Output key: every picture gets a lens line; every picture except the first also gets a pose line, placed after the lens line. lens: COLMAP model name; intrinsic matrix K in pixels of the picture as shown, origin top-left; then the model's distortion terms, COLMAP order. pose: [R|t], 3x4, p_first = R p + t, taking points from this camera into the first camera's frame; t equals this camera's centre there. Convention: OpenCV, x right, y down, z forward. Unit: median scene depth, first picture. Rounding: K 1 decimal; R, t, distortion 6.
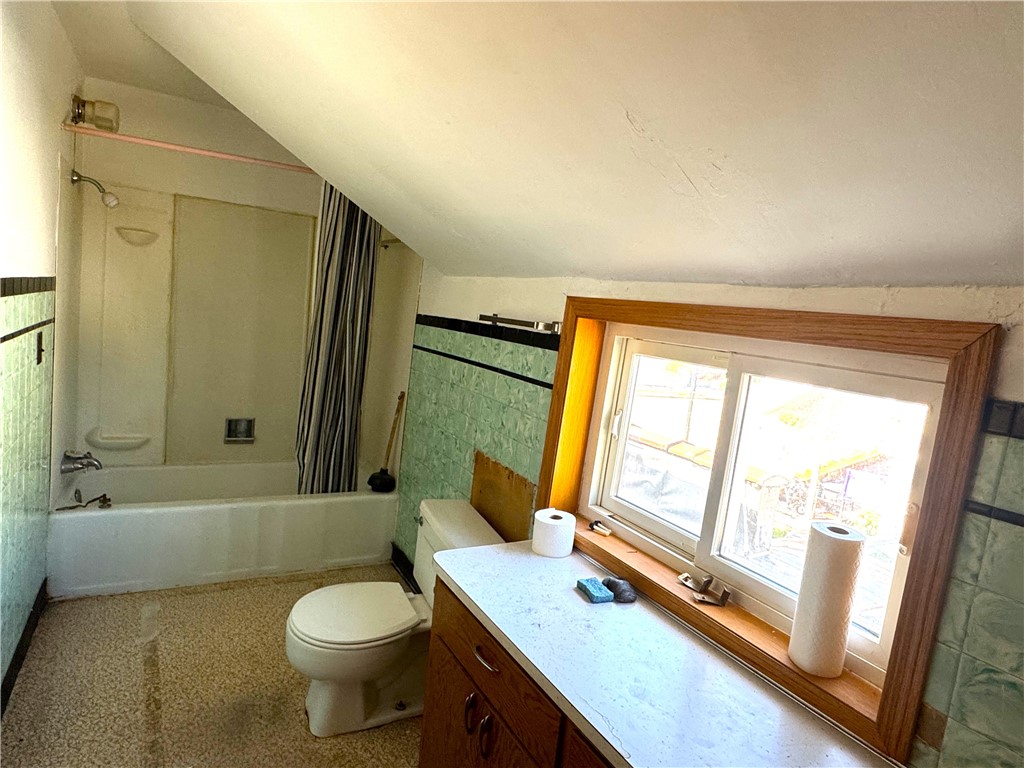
lens RADIAL K [[615.5, 0, 512.0], [0, 615.5, 384.0], [0, 0, 1]] dist [-0.003239, 0.000839]
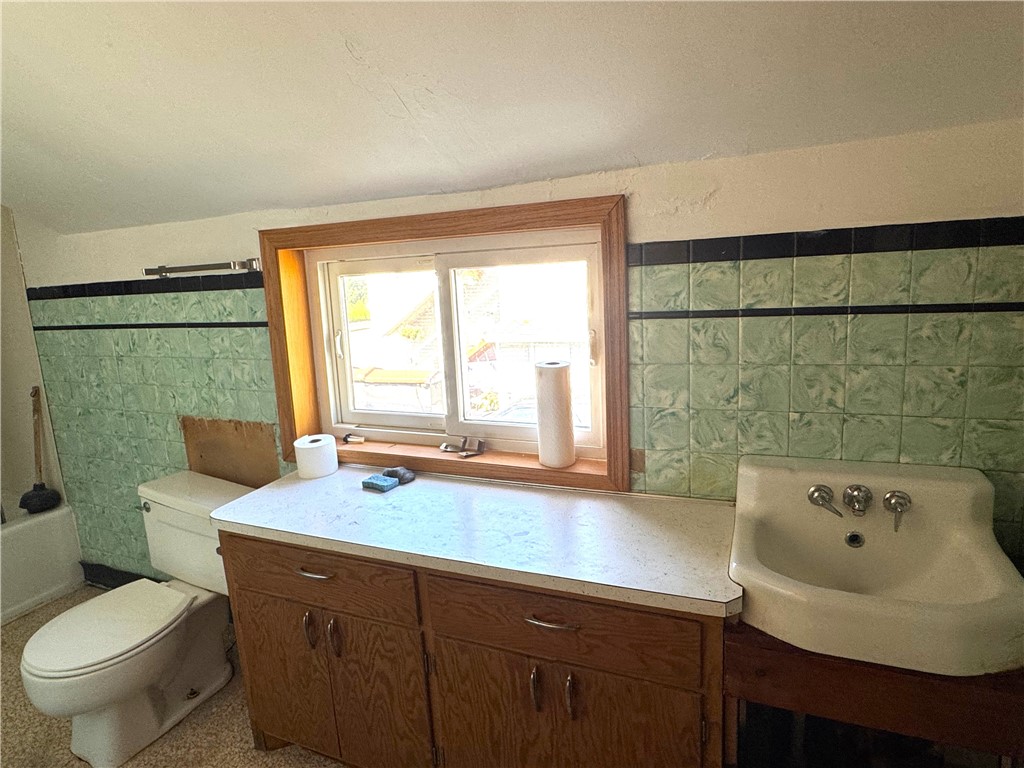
lens RADIAL K [[615.5, 0, 512.0], [0, 615.5, 384.0], [0, 0, 1]] dist [-0.003239, 0.000839]
pose [[0.786298, -0.272118, 0.554696, -0.203810], [0.218914, 0.962247, 0.161733, 0.024339], [-0.577765, -0.005739, 0.816183, -0.049394]]
